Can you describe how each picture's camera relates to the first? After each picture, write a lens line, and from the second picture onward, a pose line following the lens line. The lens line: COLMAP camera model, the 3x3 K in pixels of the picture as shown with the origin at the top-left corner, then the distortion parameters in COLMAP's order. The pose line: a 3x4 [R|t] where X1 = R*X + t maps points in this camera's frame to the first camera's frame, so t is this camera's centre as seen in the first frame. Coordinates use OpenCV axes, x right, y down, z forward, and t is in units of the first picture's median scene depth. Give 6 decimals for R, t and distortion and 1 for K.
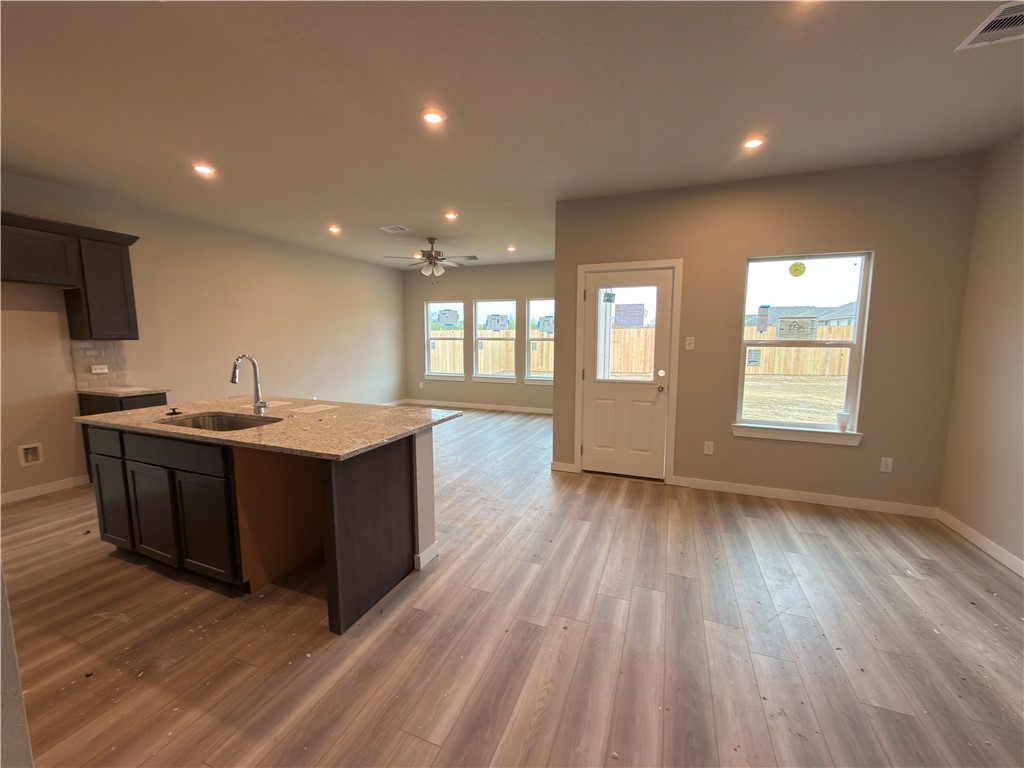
lens RADIAL K [[405.7, 0, 511.3], [0, 405.7, 384.8], [0, 0, 1]] dist [-0.000689, 0.000691]
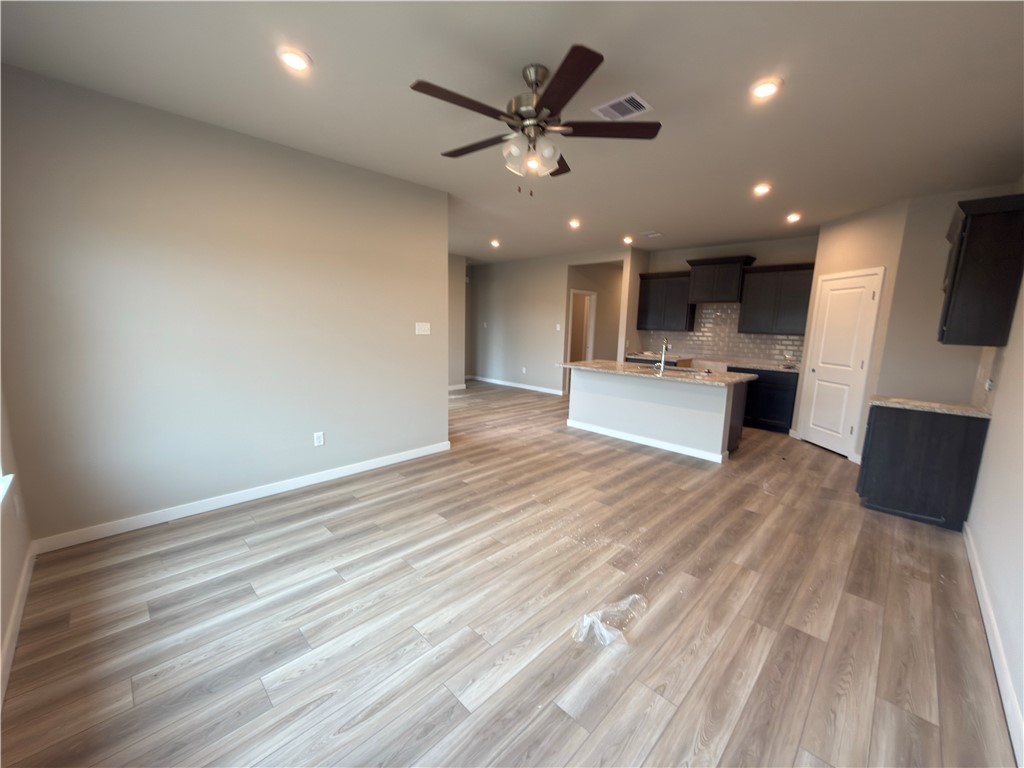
lens RADIAL K [[405.7, 0, 515.8], [0, 405.7, 384.5], [0, 0, 1]] dist [-0.000689, 0.000691]
pose [[-0.920720, -0.086765, 0.380456, -0.555989], [0.017492, 0.964811, 0.262363, -0.281365], [-0.389832, 0.248218, -0.886803, 2.257863]]
